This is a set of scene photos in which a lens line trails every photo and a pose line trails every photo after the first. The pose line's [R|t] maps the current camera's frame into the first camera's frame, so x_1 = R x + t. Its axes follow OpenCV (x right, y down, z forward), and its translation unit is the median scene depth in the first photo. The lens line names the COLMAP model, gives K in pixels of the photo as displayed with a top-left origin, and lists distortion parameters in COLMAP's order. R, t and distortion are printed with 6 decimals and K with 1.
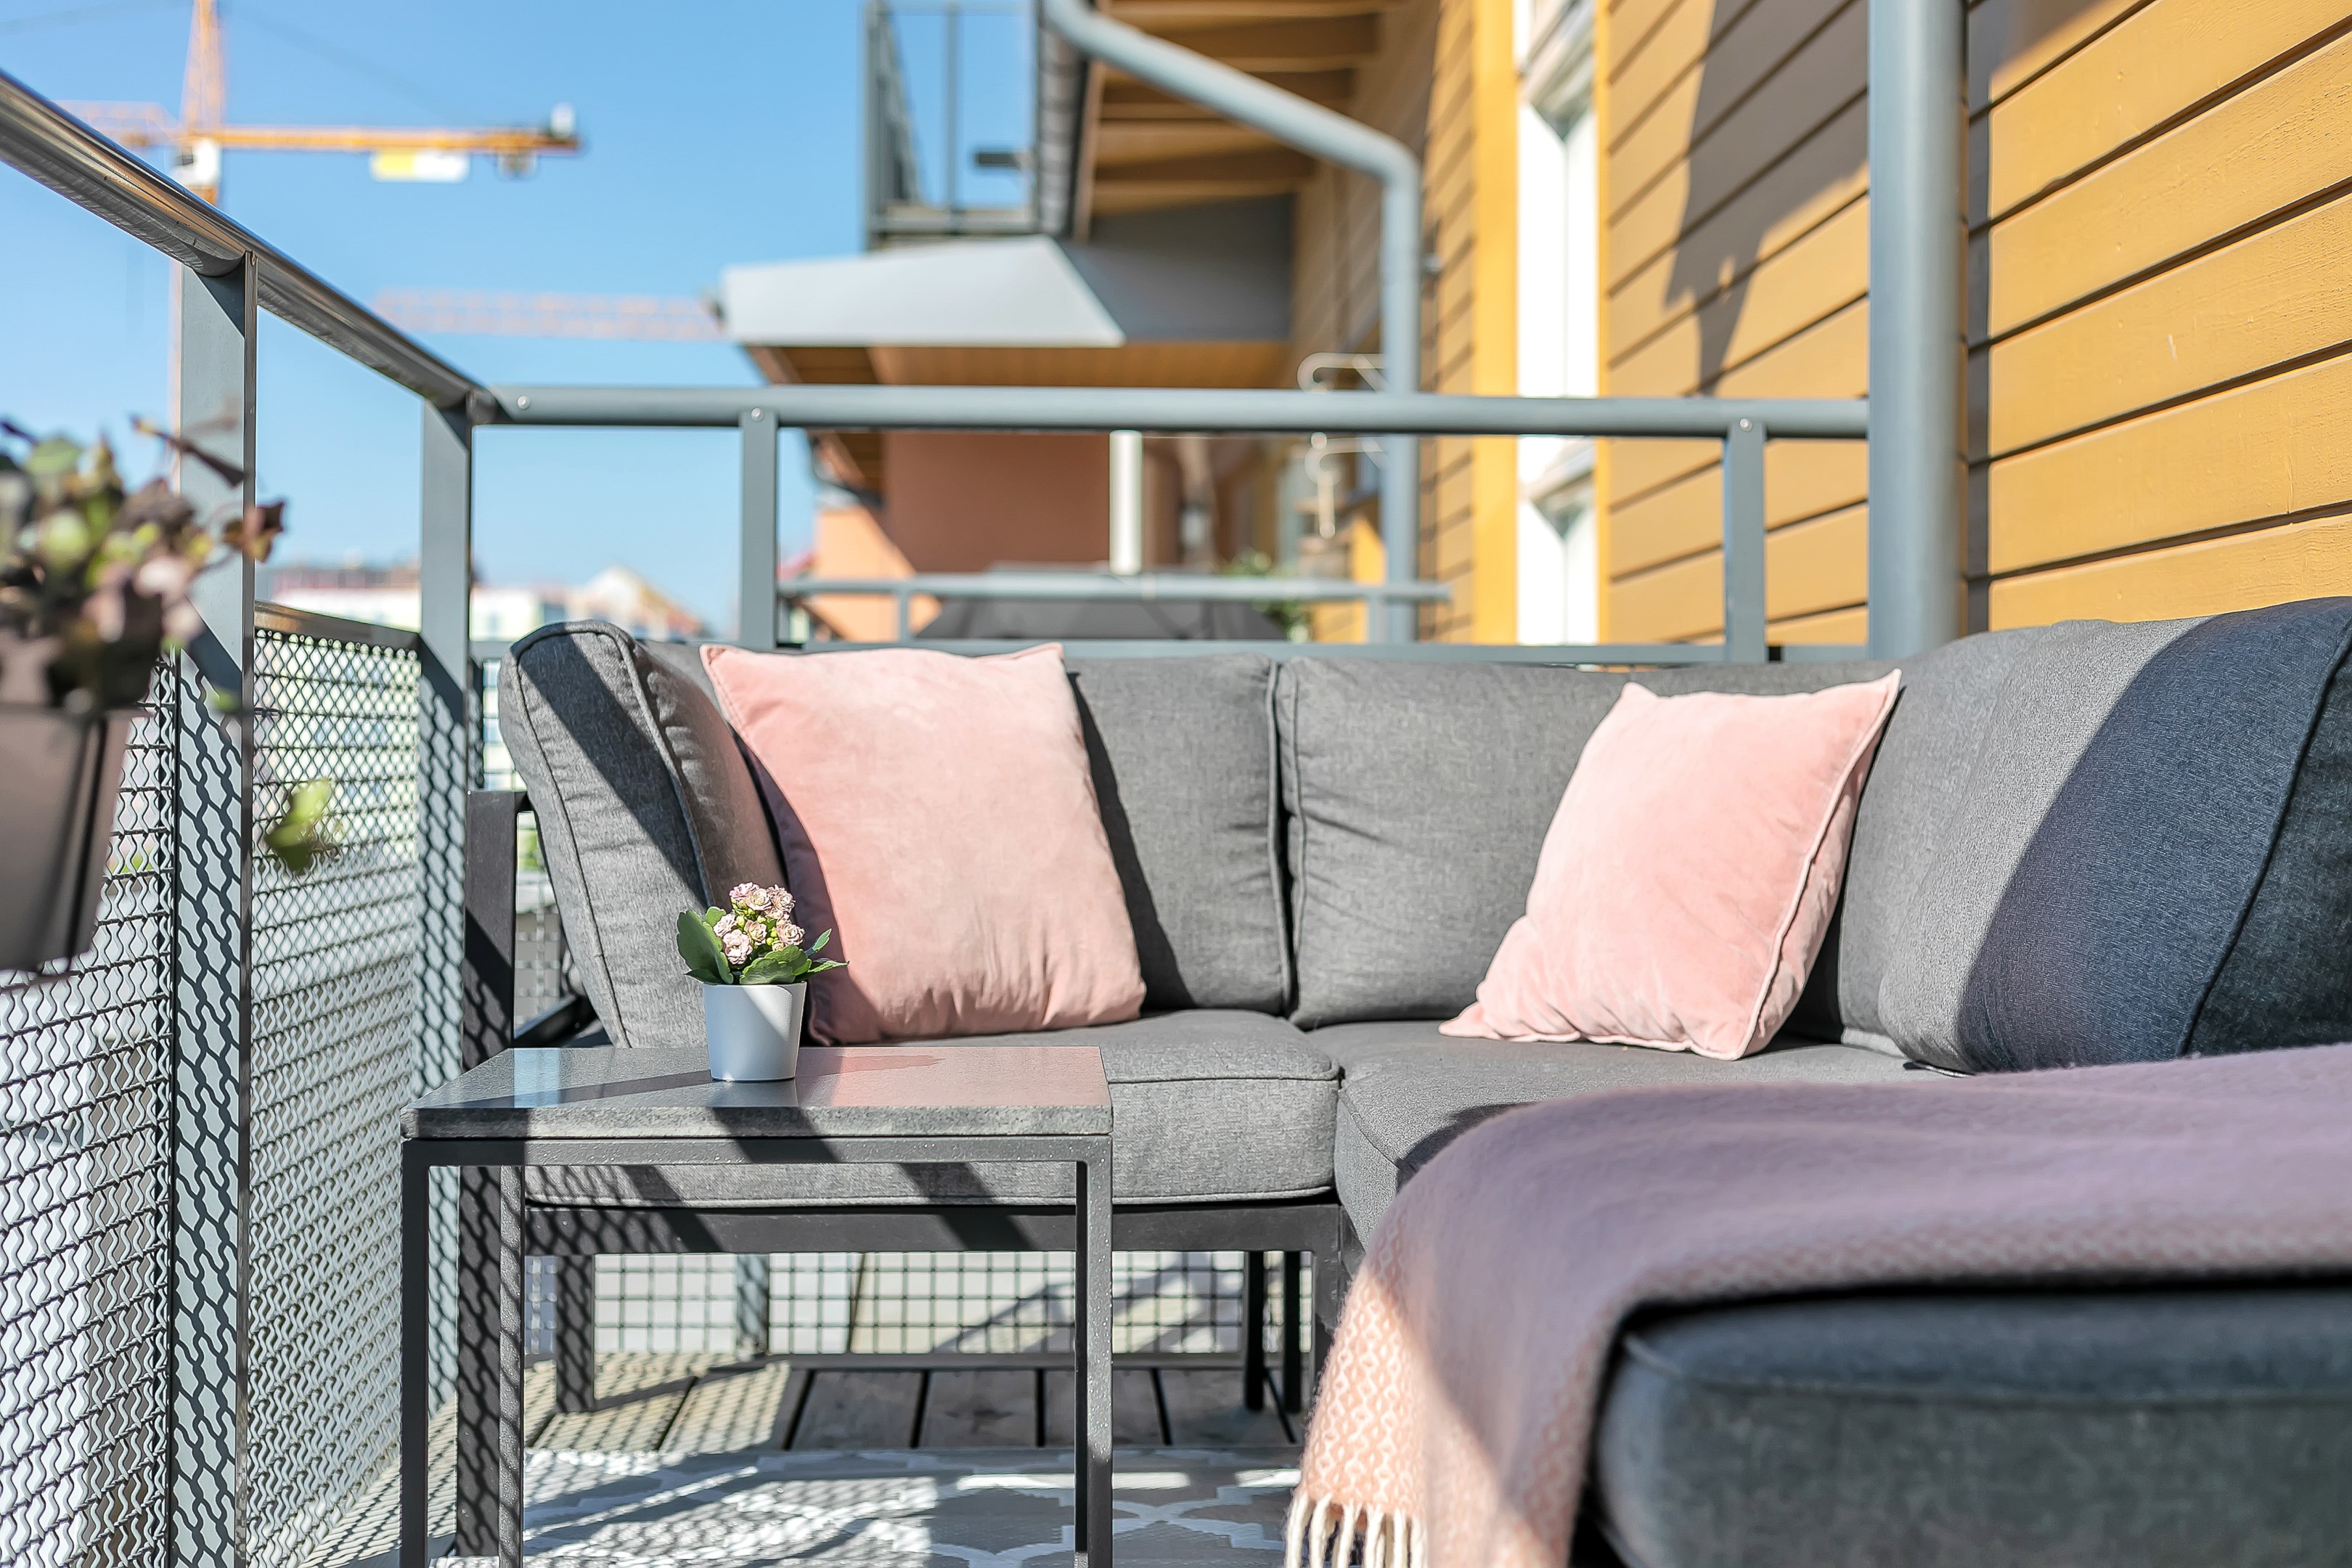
lens RADIAL K [[3453.1, 0, 1176.0], [0, 3453.1, 784.0], [0, 0, 1]] dist [-0.040975, -0.150182]
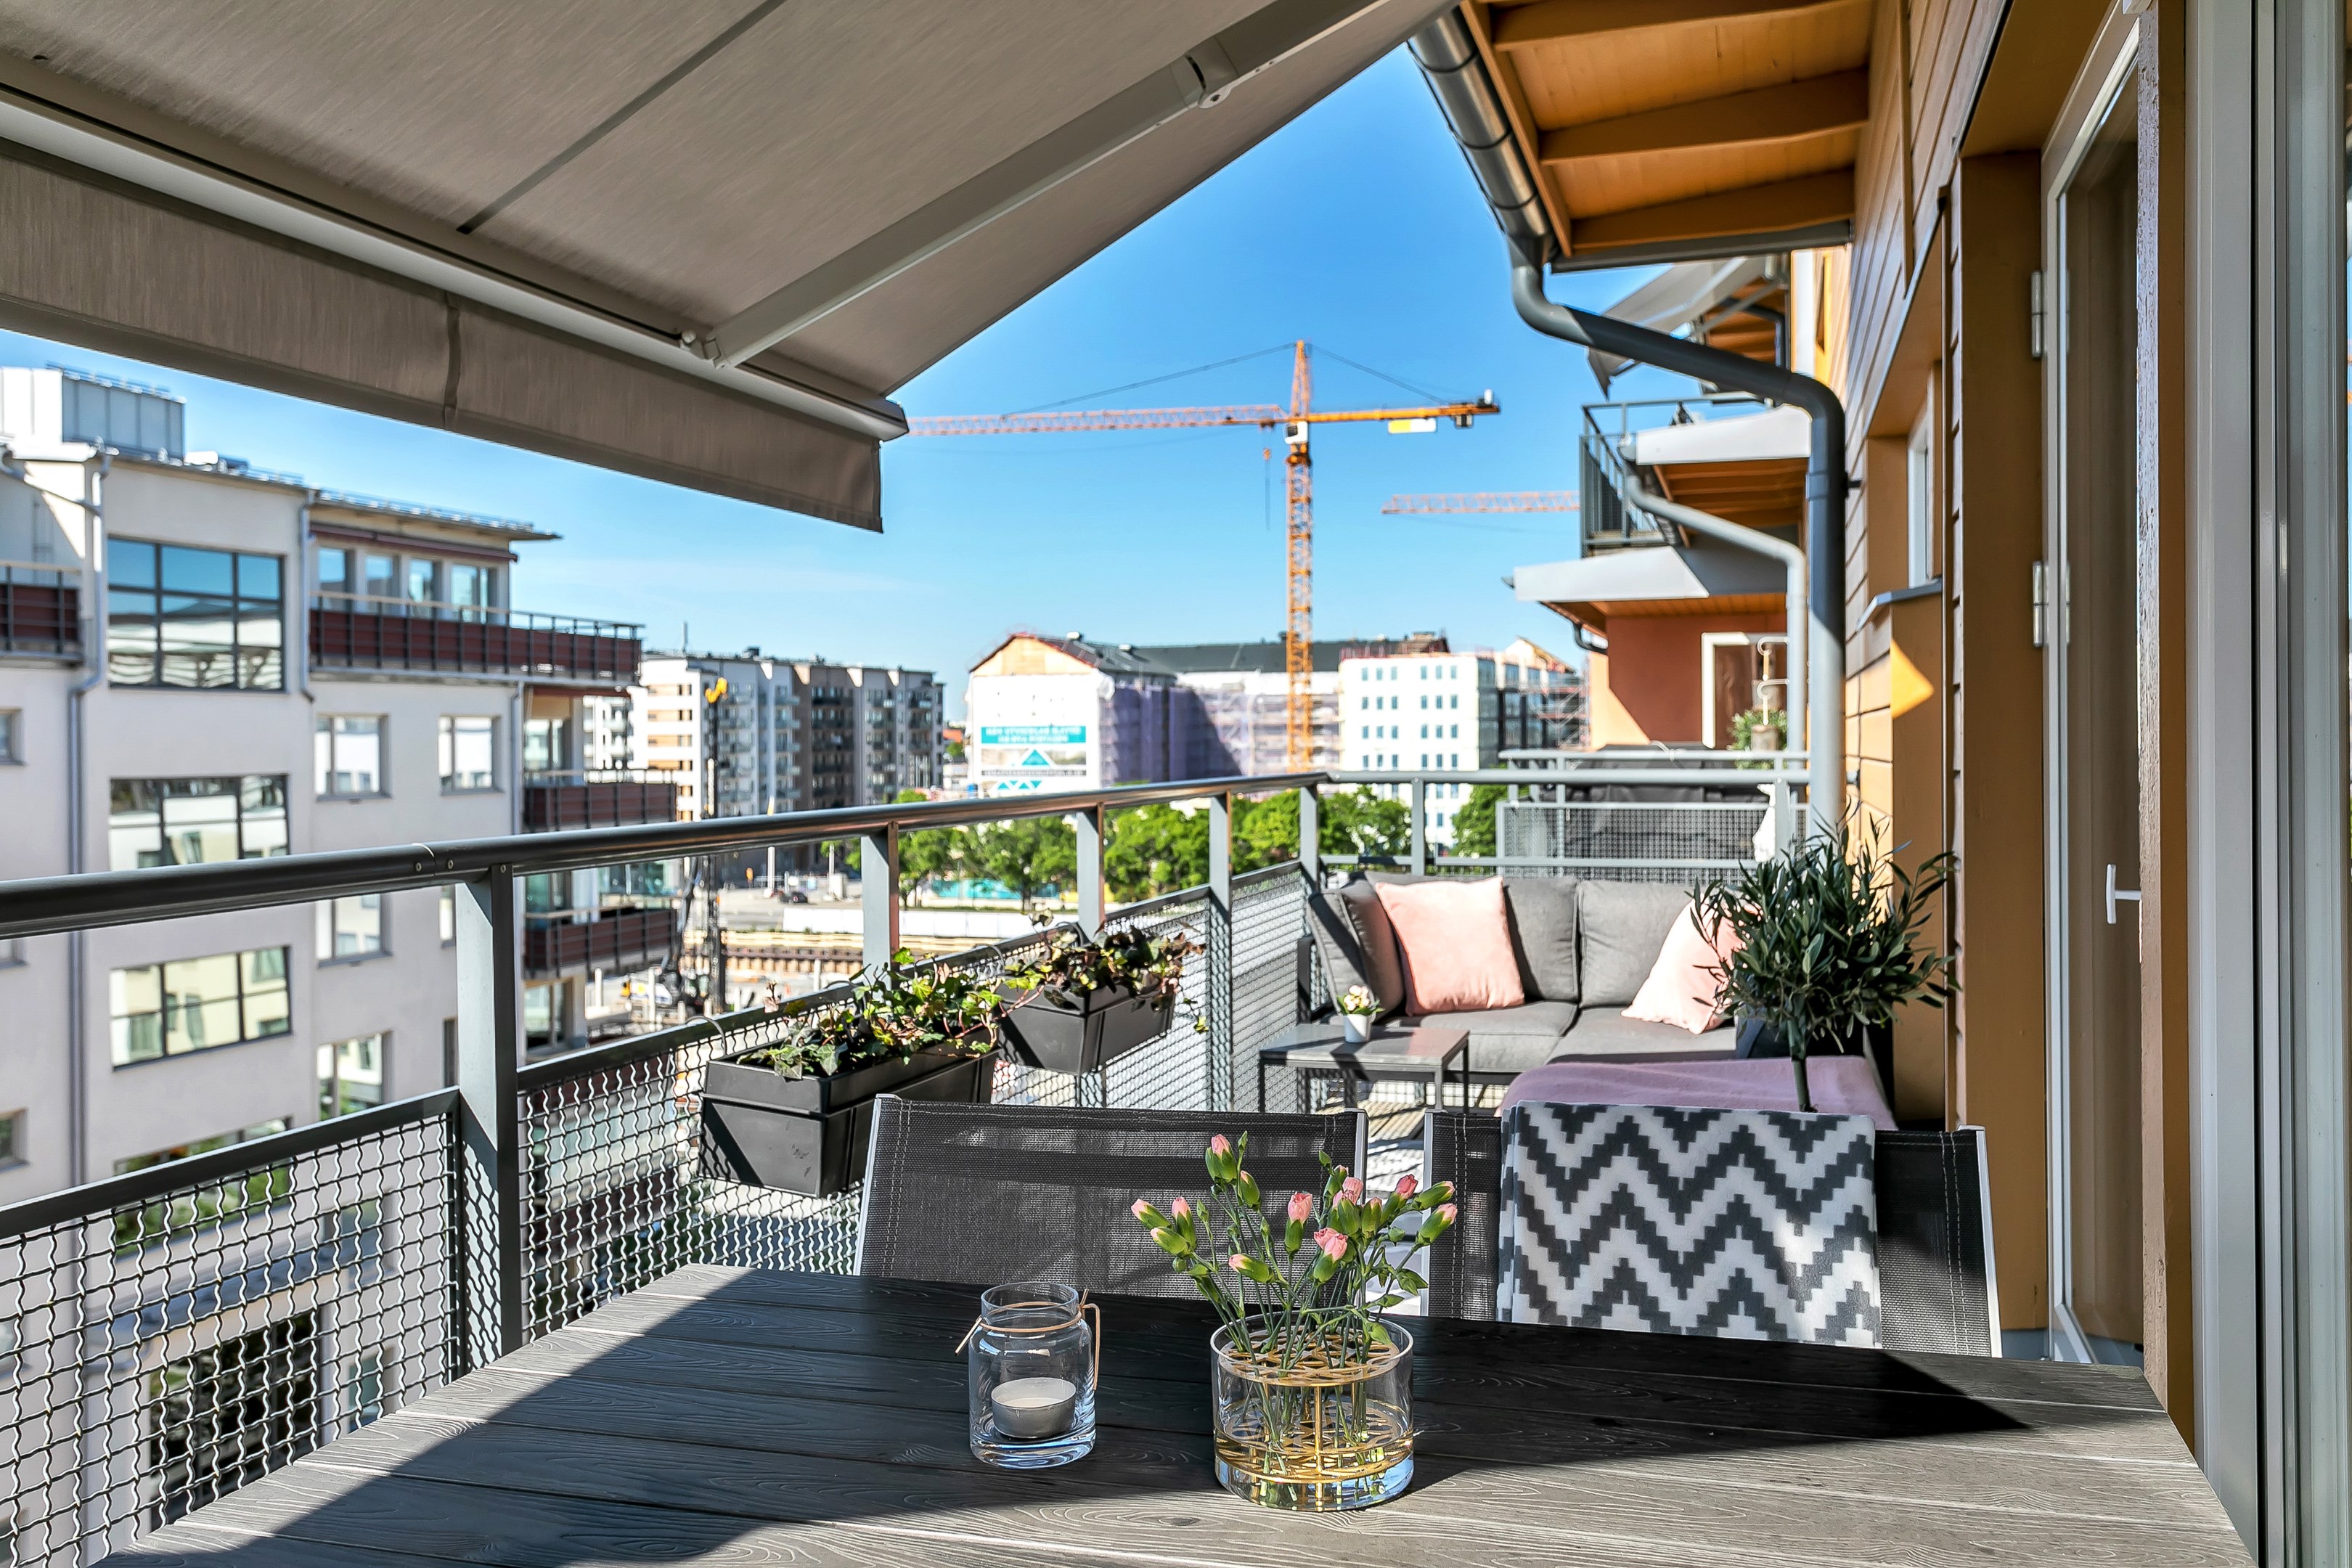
lens RADIAL K [[1895.1, 0, 1176.0], [0, 1895.1, 784.0], [0, 0, 1]] dist [0.000144, -0.000011]
pose [[0.940963, -0.003578, -0.338491, 0.259827], [0.010358, 0.999780, 0.018226, -0.155707], [0.338351, -0.020657, 0.940793, -0.646916]]
